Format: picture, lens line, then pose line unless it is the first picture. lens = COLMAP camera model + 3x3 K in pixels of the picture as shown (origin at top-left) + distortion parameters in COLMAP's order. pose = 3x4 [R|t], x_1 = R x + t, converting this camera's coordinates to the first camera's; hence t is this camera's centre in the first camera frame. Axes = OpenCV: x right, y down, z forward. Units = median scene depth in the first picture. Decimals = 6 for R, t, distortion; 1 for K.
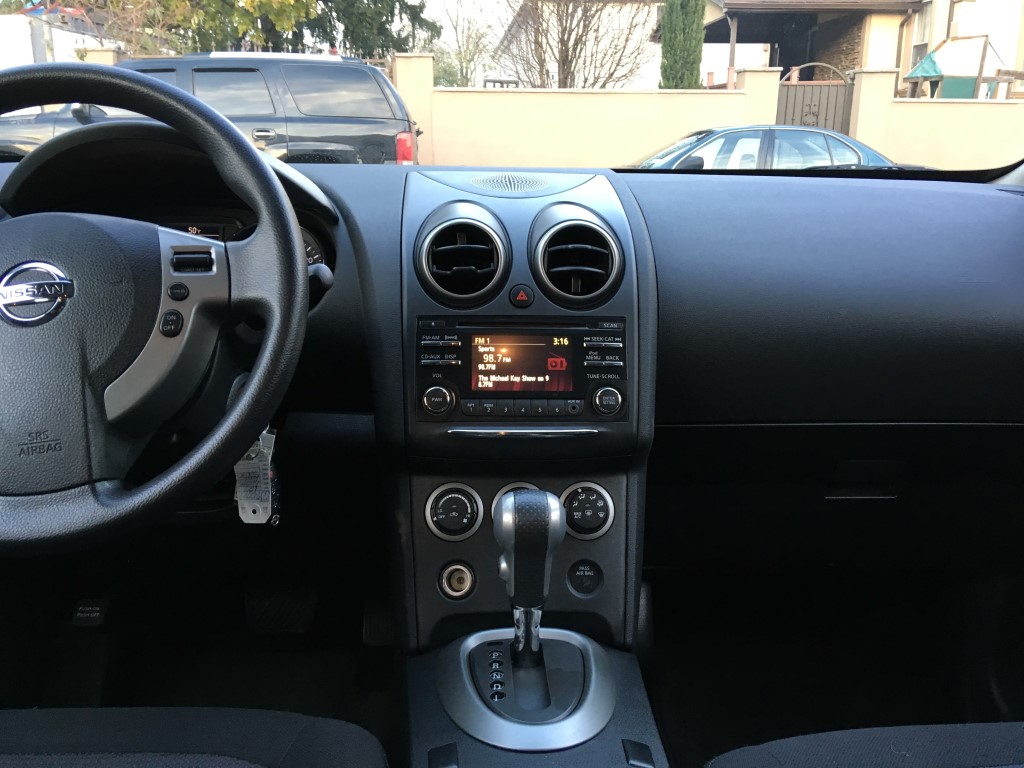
lens RADIAL K [[861.8, 0, 509.2], [0, 861.8, 385.3], [0, 0, 1]] dist [0.114937, -0.172019]
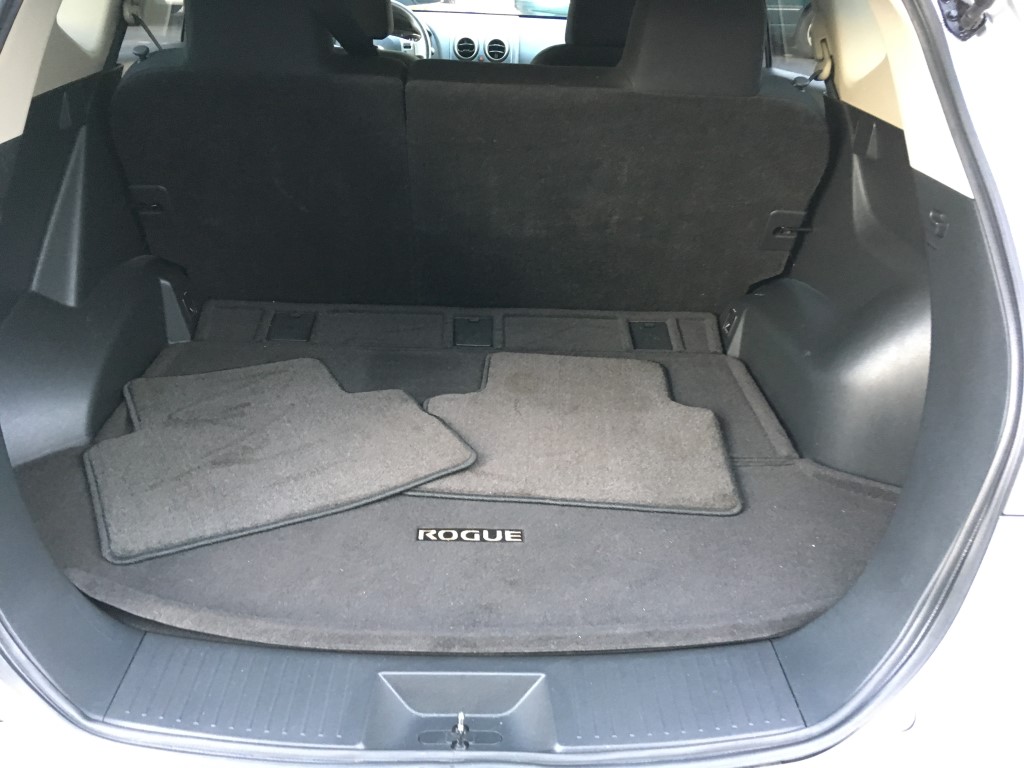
lens RADIAL K [[861.8, 0, 509.8], [0, 861.8, 390.0], [0, 0, 1]] dist [0.114937, -0.172019]
pose [[0.999120, 0.040648, -0.010354, 0.242418], [-0.037192, 0.972613, 0.229437, 0.436290], [0.019396, -0.228850, 0.973268, -3.129055]]
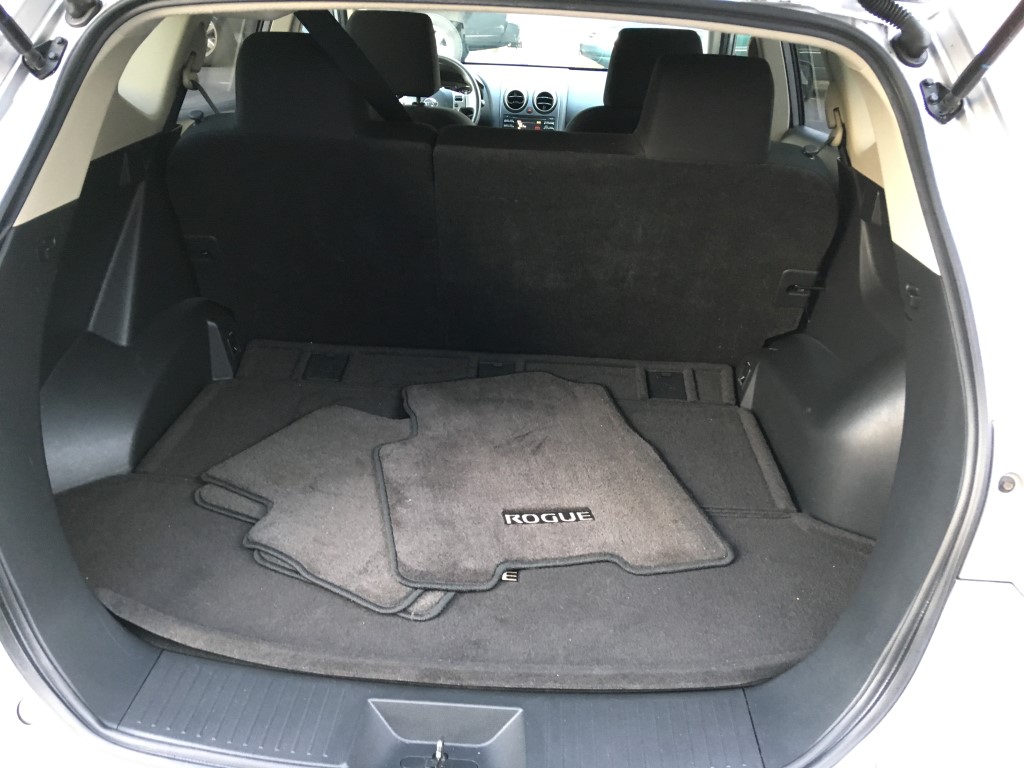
lens RADIAL K [[861.8, 0, 512.0], [0, 861.8, 389.8], [0, 0, 1]] dist [0.114937, -0.172019]
pose [[0.994232, 0.071395, -0.080036, 0.350515], [-0.054479, 0.978983, 0.196532, 0.379838], [0.092385, -0.191038, 0.977226, -3.215052]]
